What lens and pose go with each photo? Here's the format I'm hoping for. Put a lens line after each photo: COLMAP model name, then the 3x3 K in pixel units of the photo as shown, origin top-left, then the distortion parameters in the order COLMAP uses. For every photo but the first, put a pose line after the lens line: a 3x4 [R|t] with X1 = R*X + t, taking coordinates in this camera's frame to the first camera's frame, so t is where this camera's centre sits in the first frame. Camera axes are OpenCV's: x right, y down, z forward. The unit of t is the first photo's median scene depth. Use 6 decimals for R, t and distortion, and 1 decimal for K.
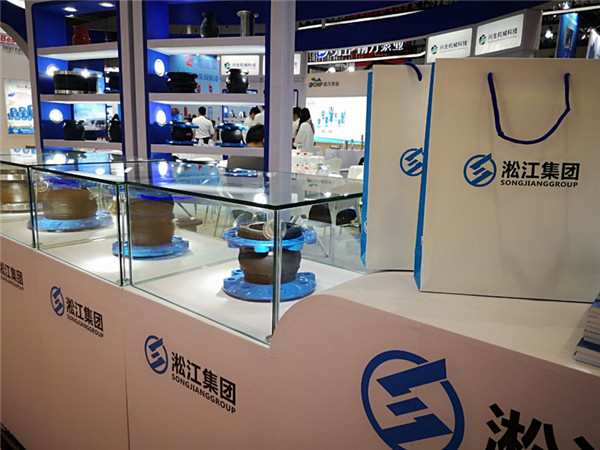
lens RADIAL K [[468.4, 0, 300.0], [0, 468.4, 225.0], [0, 0, 1]] dist [0.083751, -0.116198]
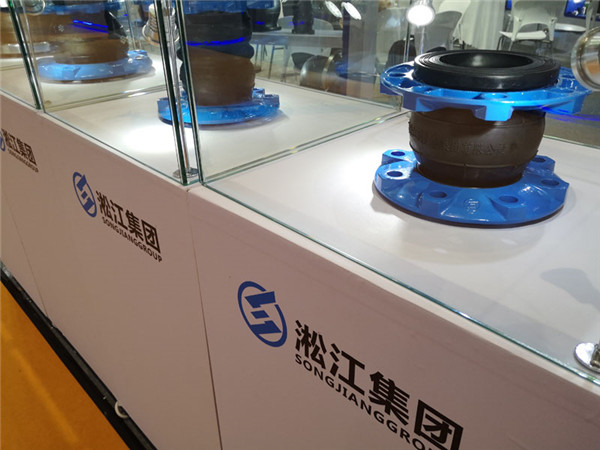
lens RADIAL K [[468.4, 0, 300.0], [0, 468.4, 225.0], [0, 0, 1]] dist [0.083751, -0.116198]
pose [[0.996127, 0.008284, -0.087540, -0.179104], [0.018580, 0.953241, 0.301639, 0.012344], [0.085945, -0.302097, 0.949395, 0.439418]]
